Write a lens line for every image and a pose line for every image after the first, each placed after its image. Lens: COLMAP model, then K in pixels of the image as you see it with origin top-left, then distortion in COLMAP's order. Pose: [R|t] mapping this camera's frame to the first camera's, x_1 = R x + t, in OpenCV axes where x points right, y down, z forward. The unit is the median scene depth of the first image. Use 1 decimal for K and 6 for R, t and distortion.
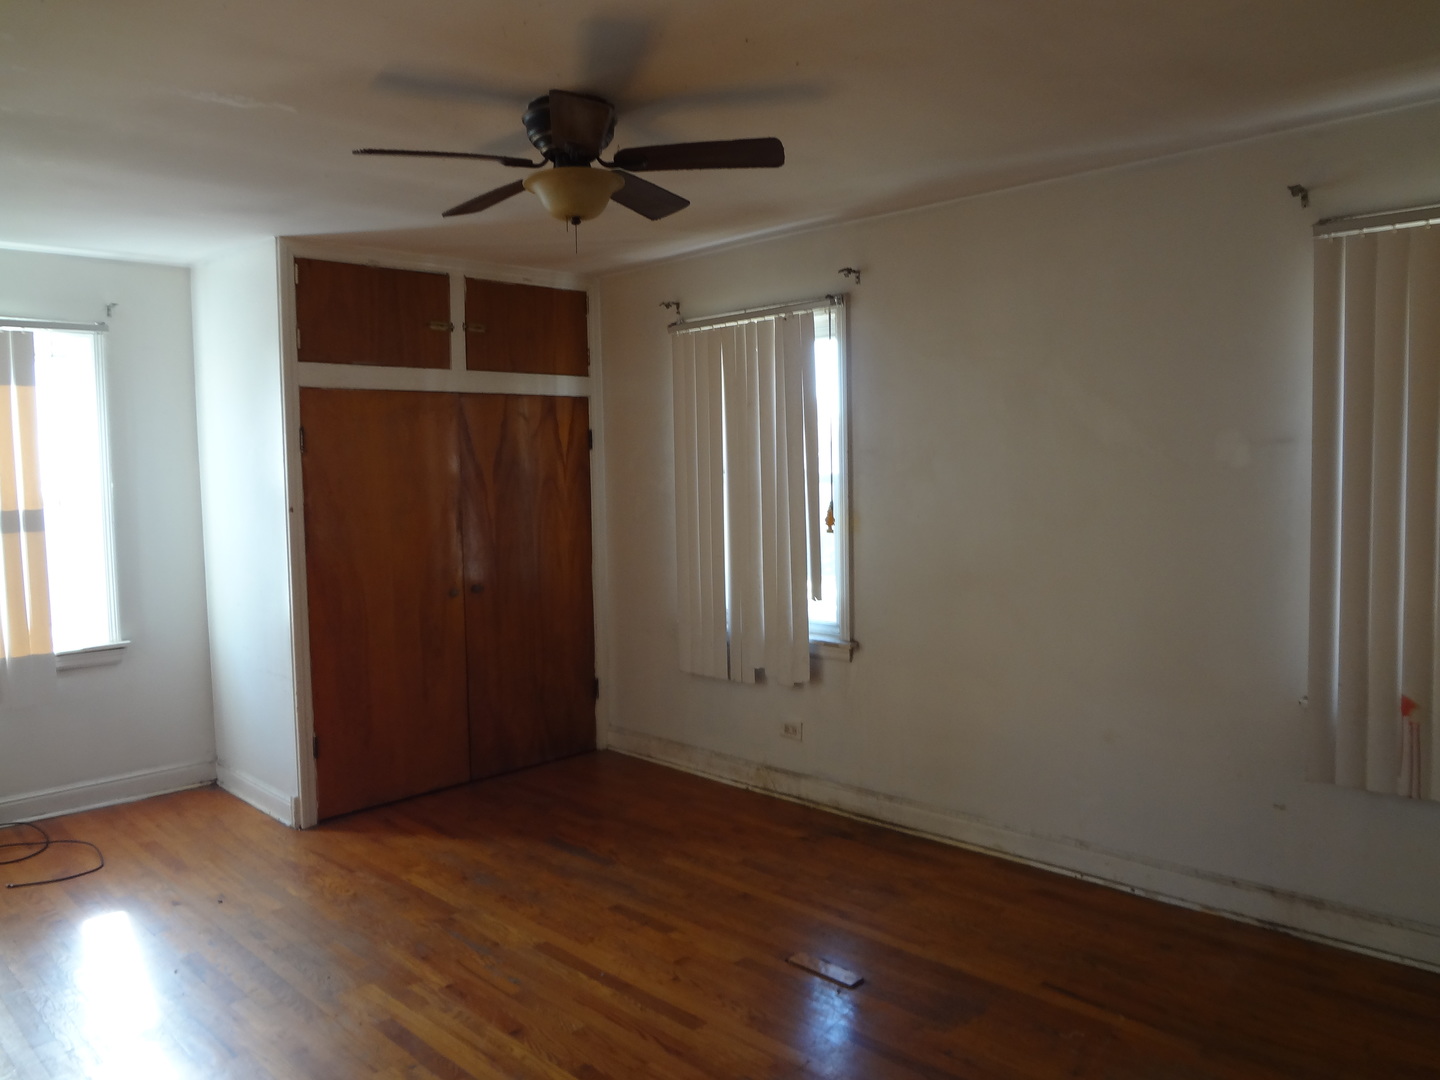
lens RADIAL K [[1067.7, 0, 722.9], [0, 1067.7, 539.1], [0, 0, 1]] dist [-0.055082, 0.001671]
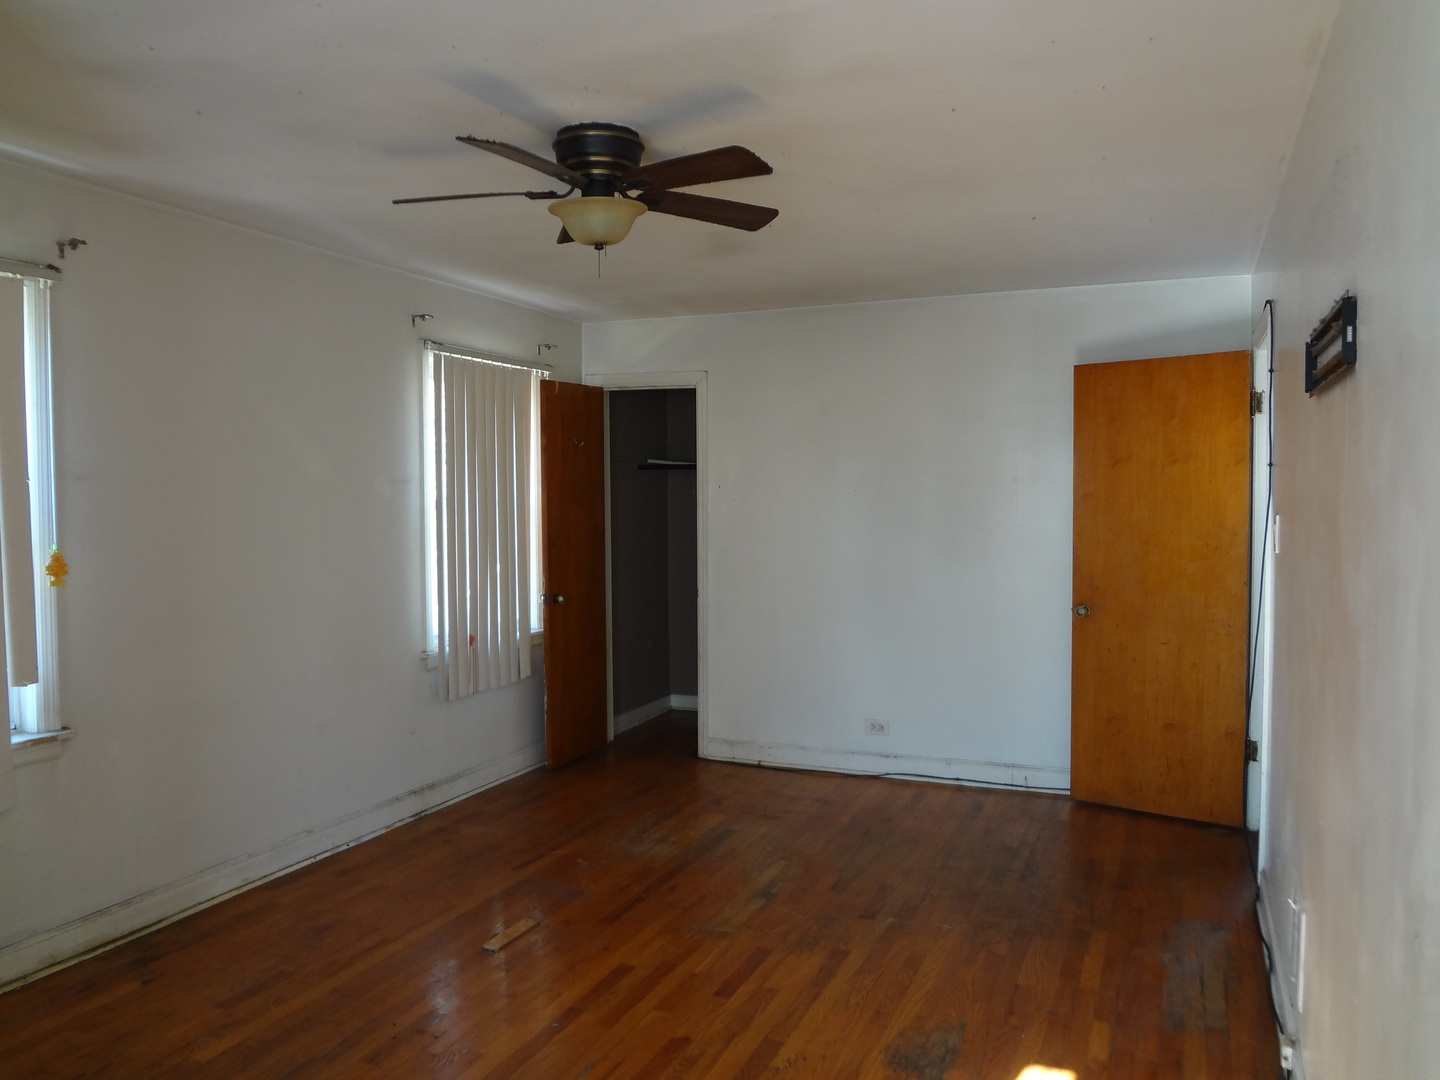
lens RADIAL K [[1067.7, 0, 722.1], [0, 1067.7, 540.3], [0, 0, 1]] dist [-0.055082, 0.001671]
pose [[-0.370077, -0.020008, 0.928786, -0.941796], [0.074796, 0.995881, 0.051256, -0.050753], [-0.925985, 0.088438, -0.367056, 1.065531]]
